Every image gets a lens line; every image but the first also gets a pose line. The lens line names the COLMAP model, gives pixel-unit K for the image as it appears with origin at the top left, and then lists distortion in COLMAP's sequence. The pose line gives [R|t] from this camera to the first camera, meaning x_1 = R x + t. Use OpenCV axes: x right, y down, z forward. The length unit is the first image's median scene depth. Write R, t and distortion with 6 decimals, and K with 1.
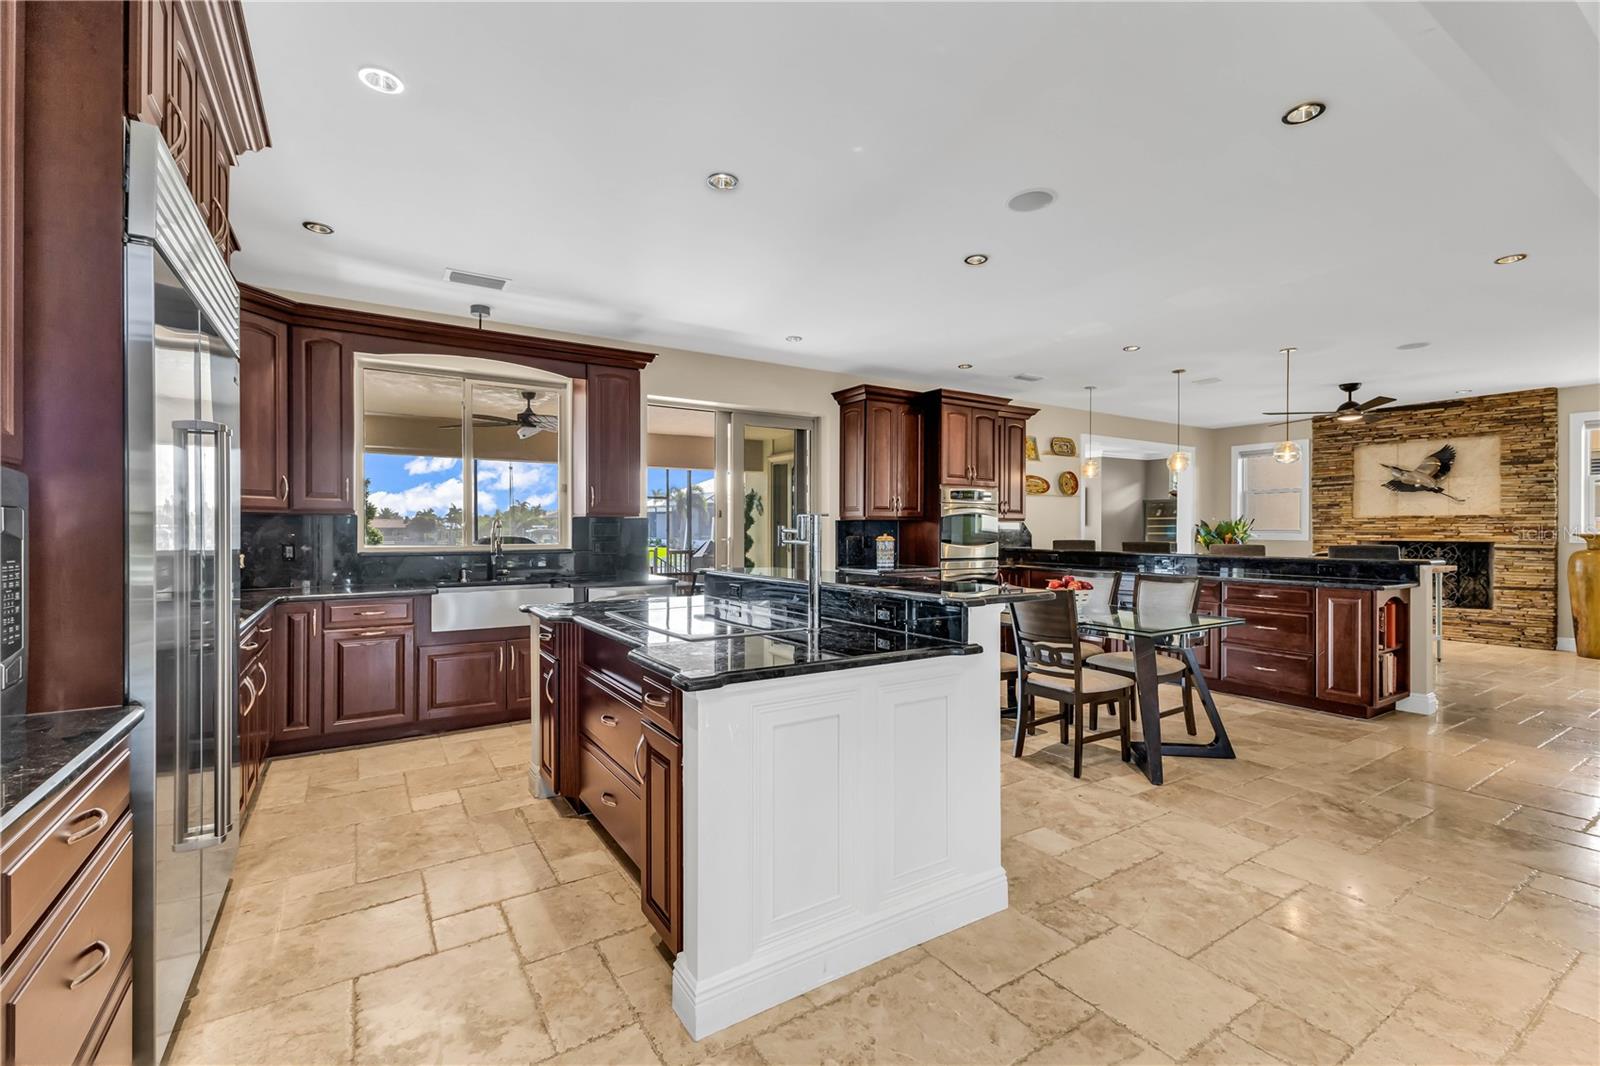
lens RADIAL K [[685.5, 0, 796.2], [0, 685.5, 530.0], [0, 0, 1]] dist [0.031487, -0.011048]
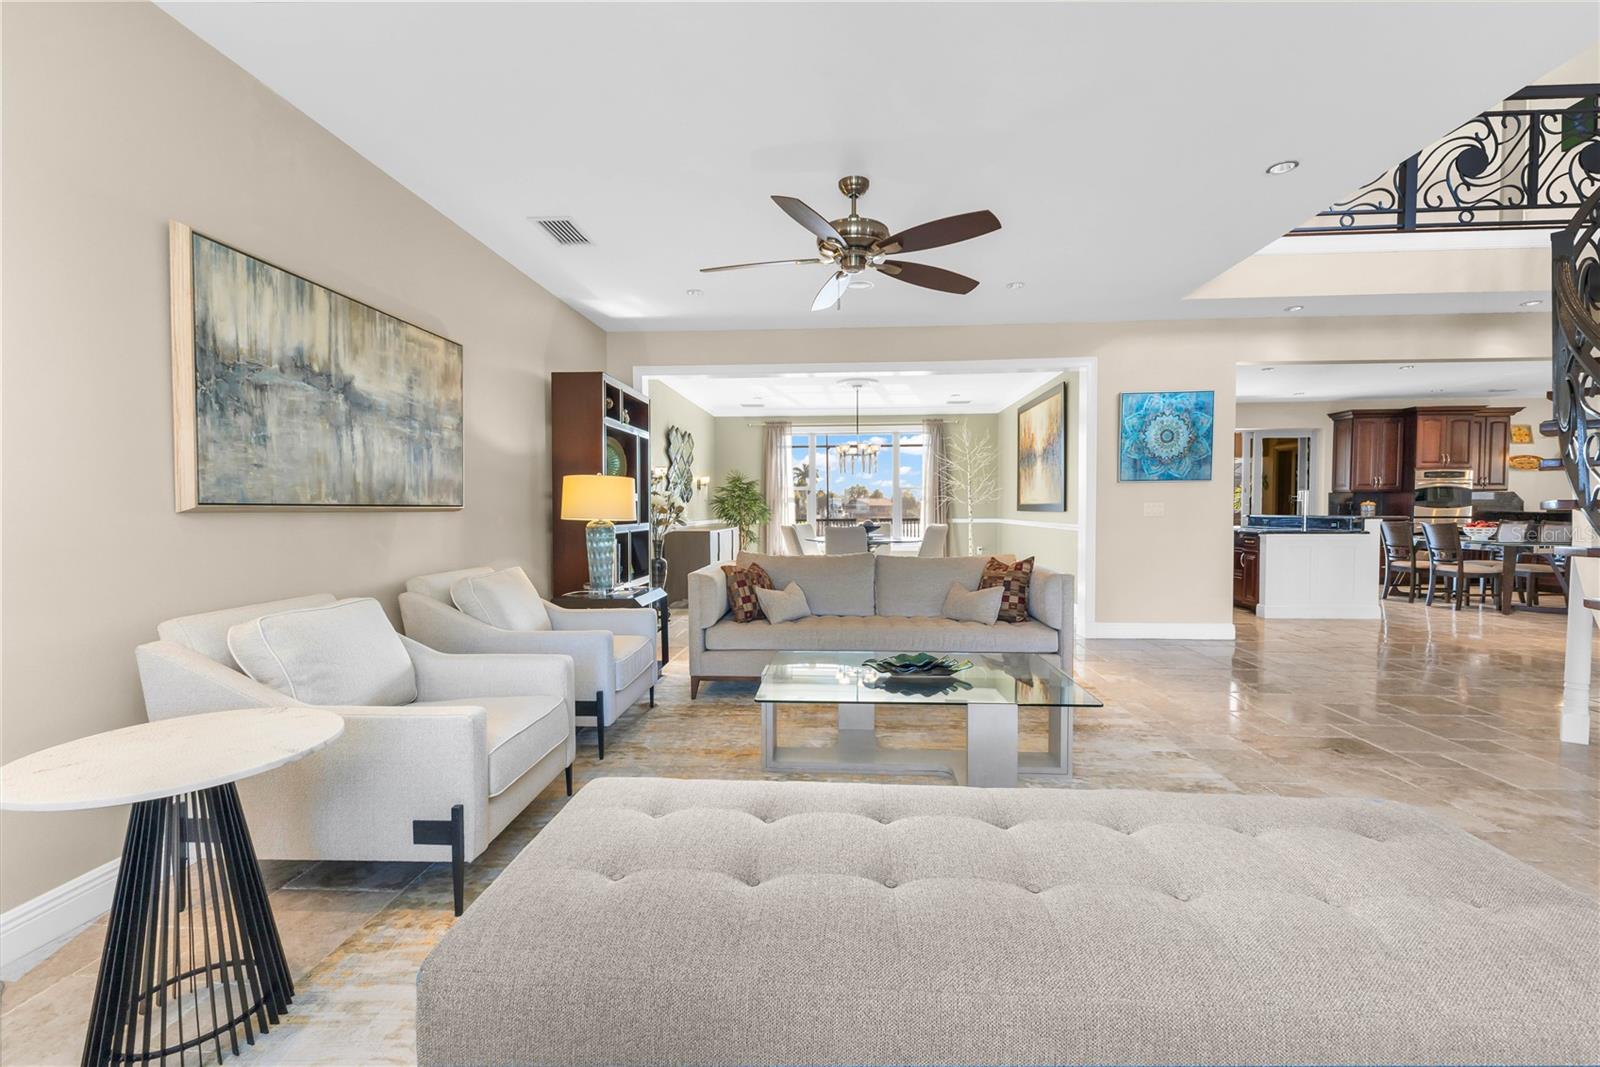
lens RADIAL K [[694.0, 0, 809.4], [0, 694.0, 527.3], [0, 0, 1]] dist [0.009135, -0.000688]
pose [[0.818476, 0.013479, -0.574382, -0.002690], [0.006142, 0.999462, 0.032207, 0.007926], [0.574507, -0.029889, 0.817954, -1.070484]]
